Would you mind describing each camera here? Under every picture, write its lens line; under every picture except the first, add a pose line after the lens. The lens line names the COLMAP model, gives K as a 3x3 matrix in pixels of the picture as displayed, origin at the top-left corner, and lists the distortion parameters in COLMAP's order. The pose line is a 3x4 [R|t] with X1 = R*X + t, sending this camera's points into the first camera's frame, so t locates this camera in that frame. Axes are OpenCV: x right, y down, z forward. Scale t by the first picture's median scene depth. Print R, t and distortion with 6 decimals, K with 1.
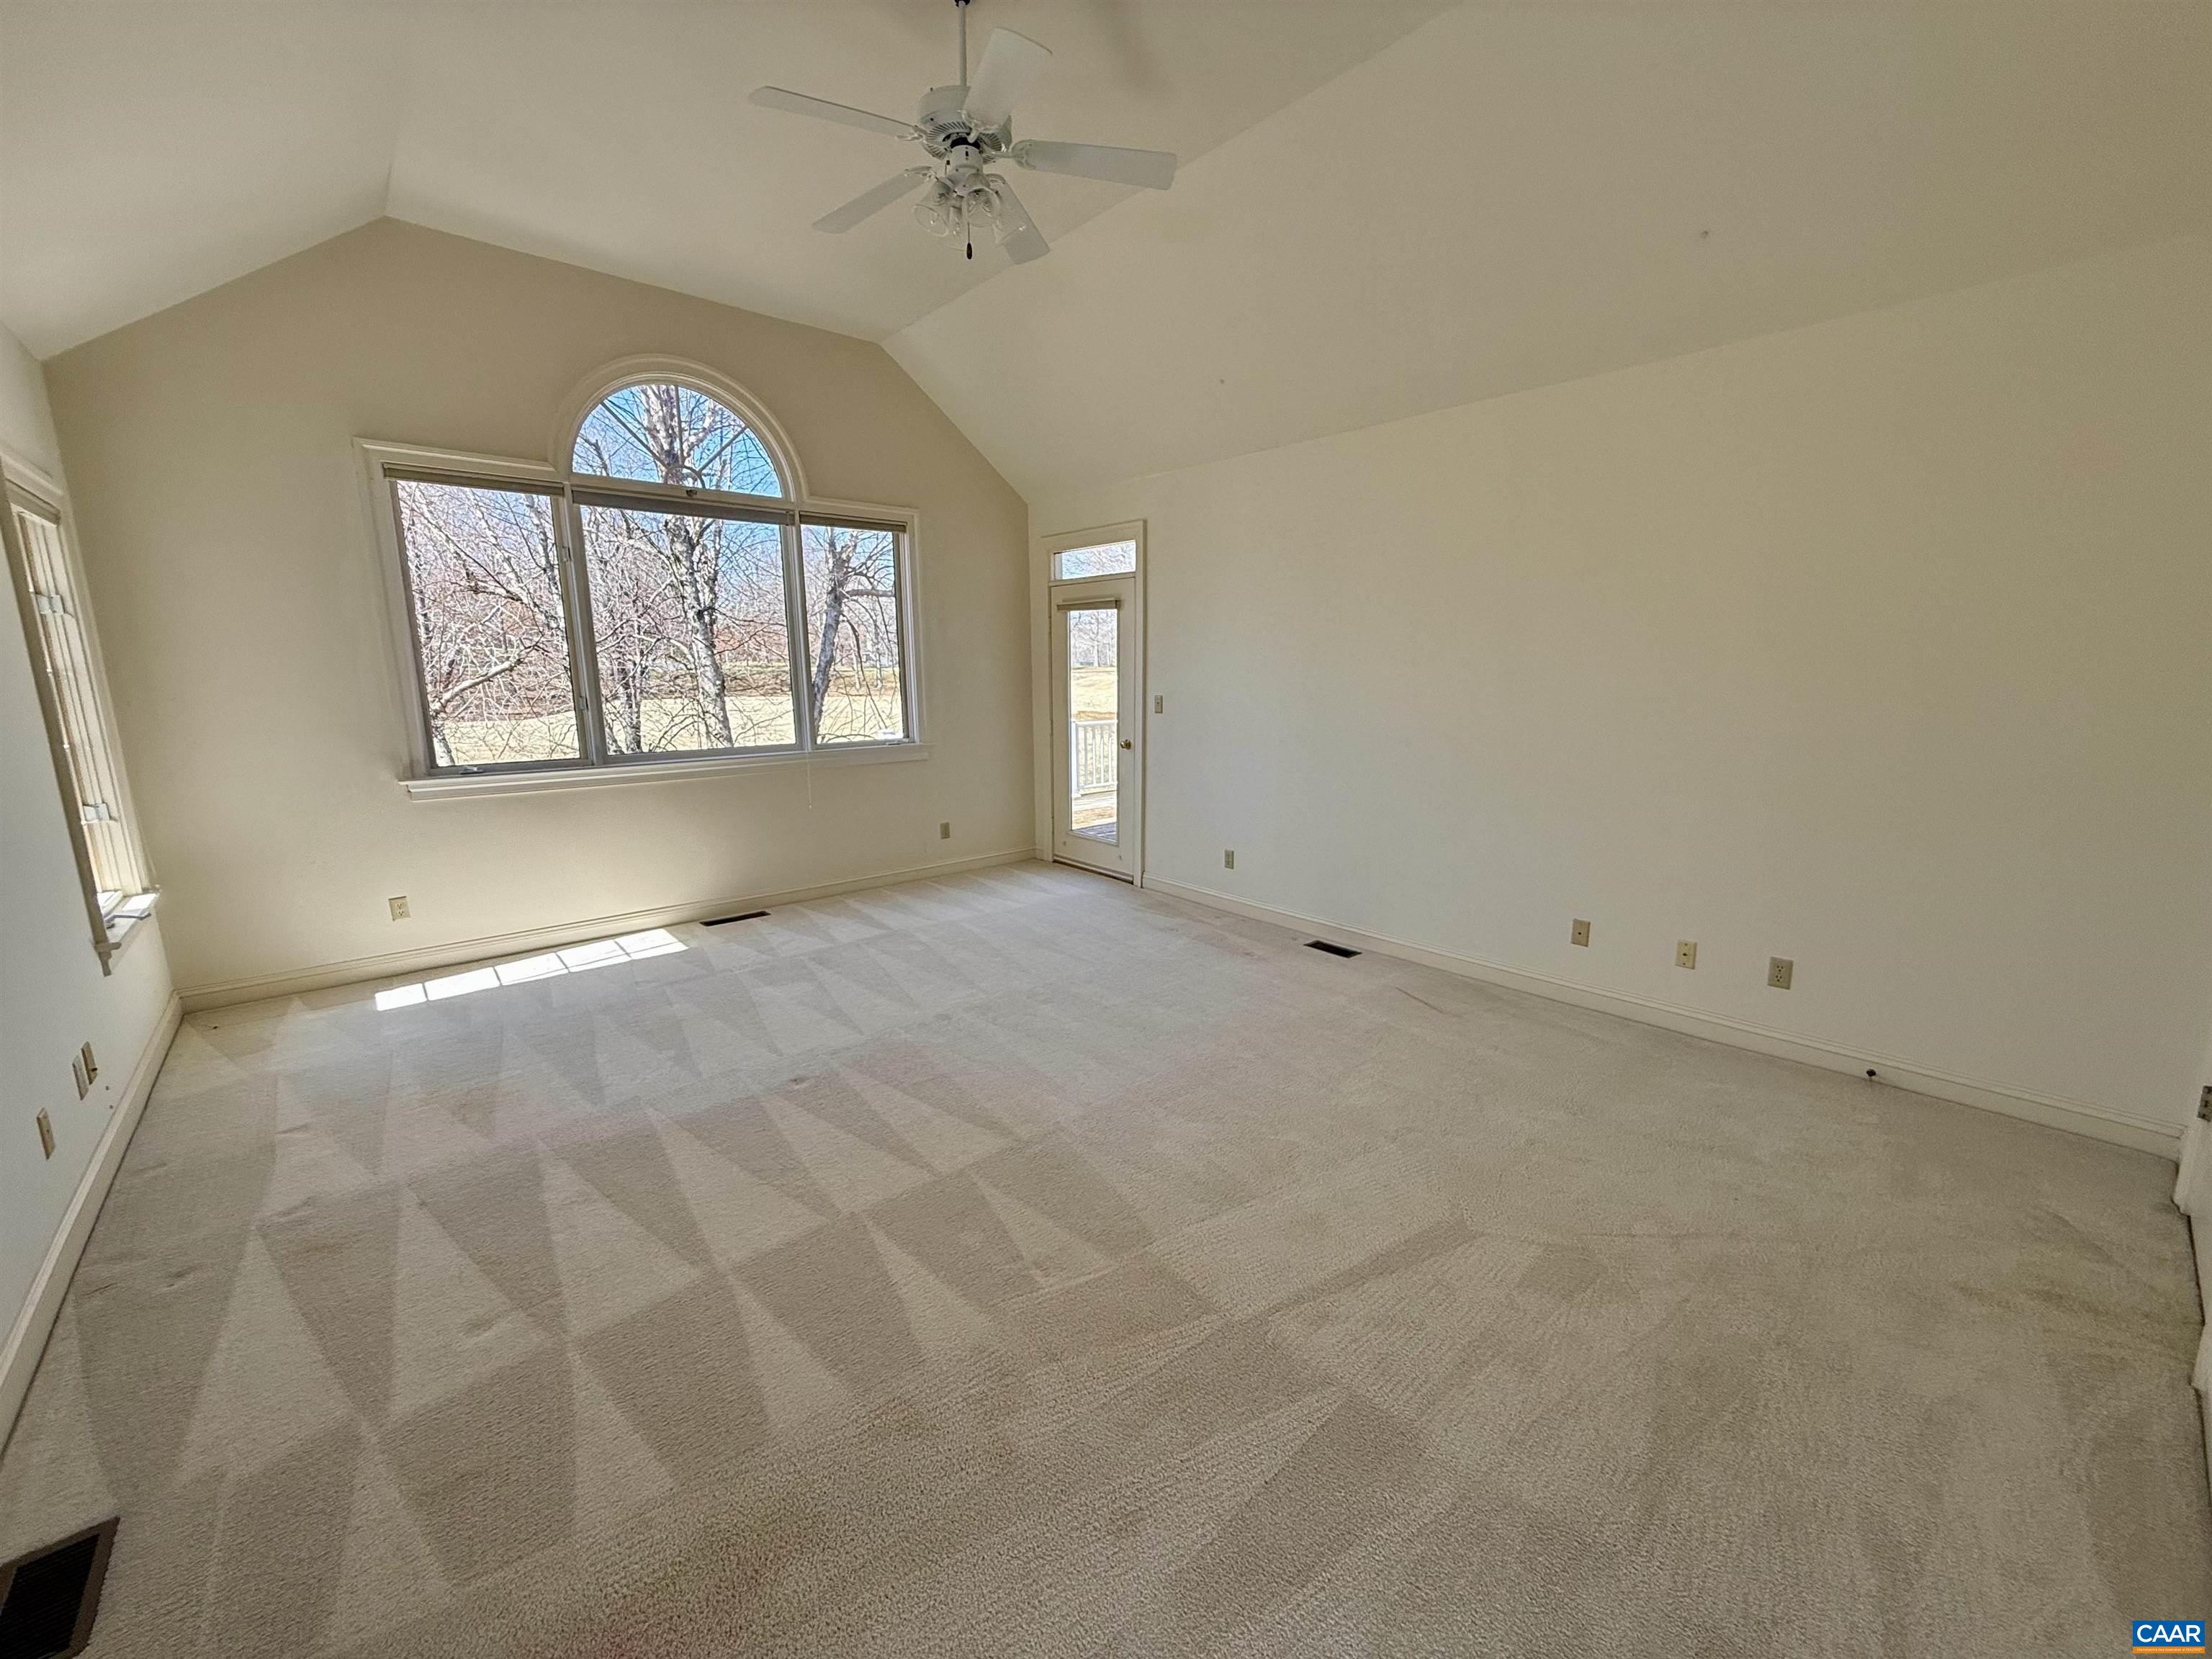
lens RADIAL K [[885.4, 0, 1106.0], [0, 885.4, 829.5], [0, 0, 1]] dist [0.000903, -0.000003]
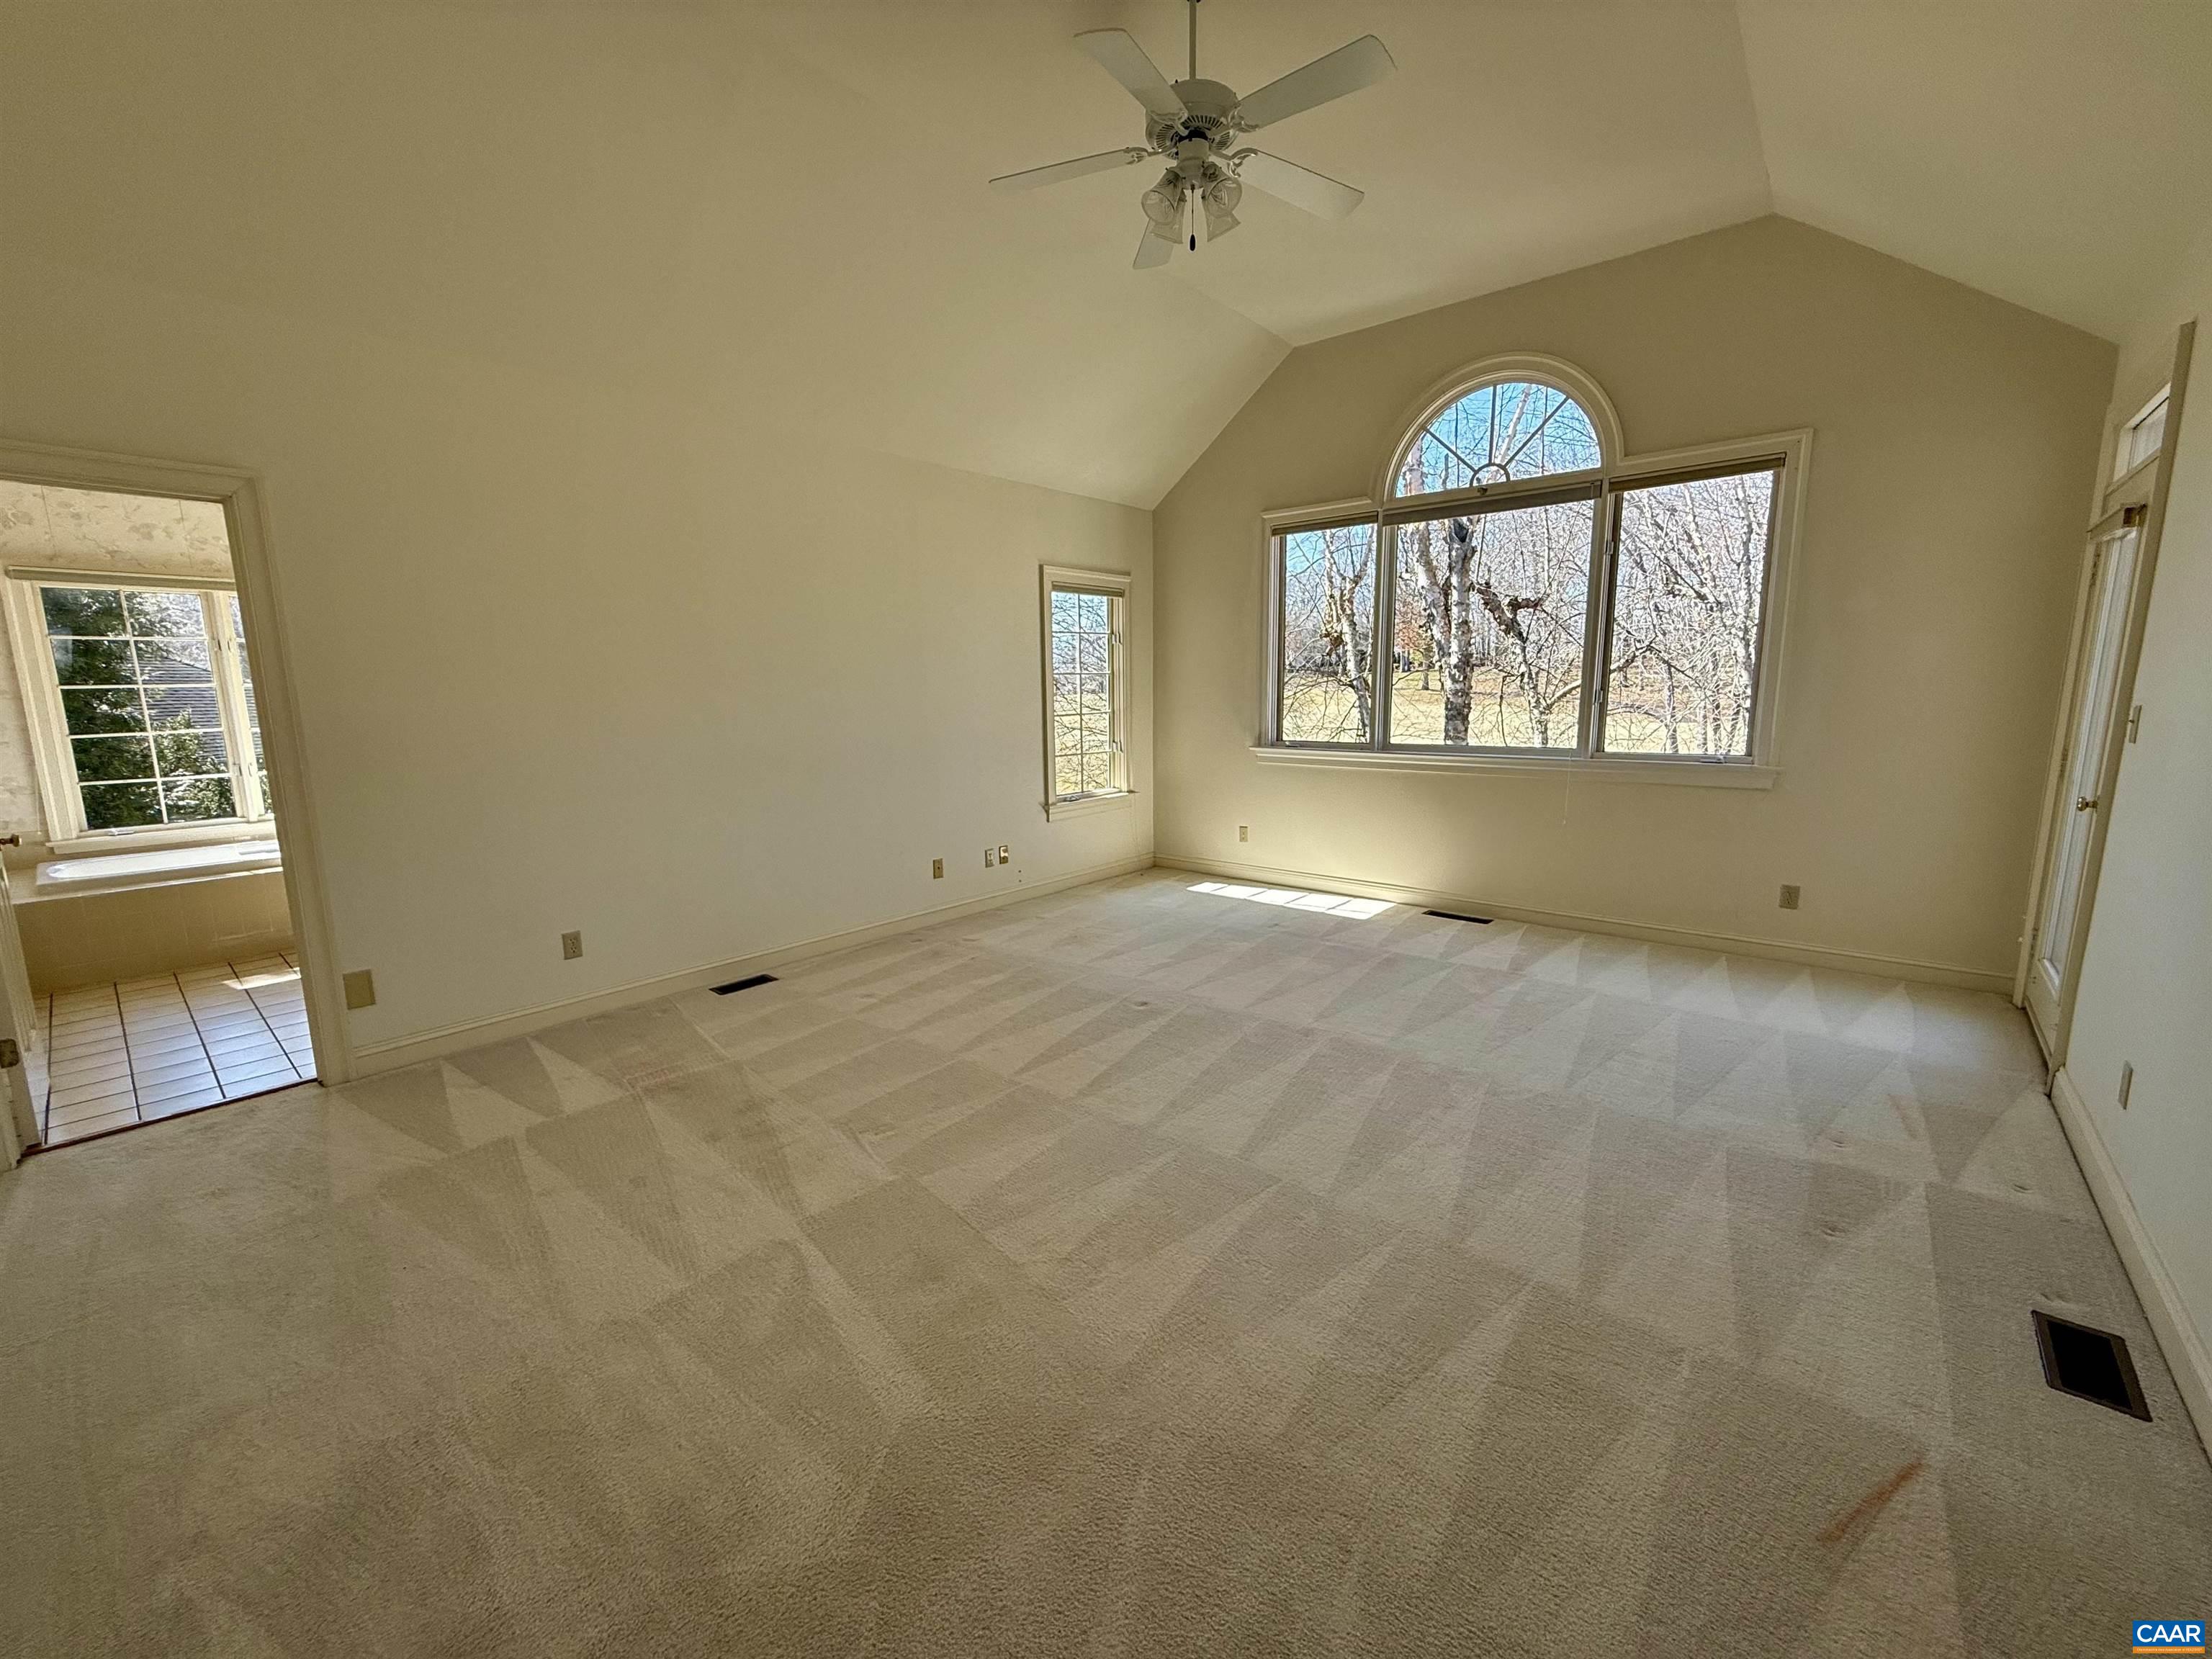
lens RADIAL K [[885.4, 0, 1106.0], [0, 885.4, 829.5], [0, 0, 1]] dist [0.000903, -0.000003]
pose [[0.140543, 0.161134, -0.976874, 0.546283], [-0.167942, 0.976249, 0.136869, -0.073451], [0.975727, 0.144823, 0.164266, 0.497095]]
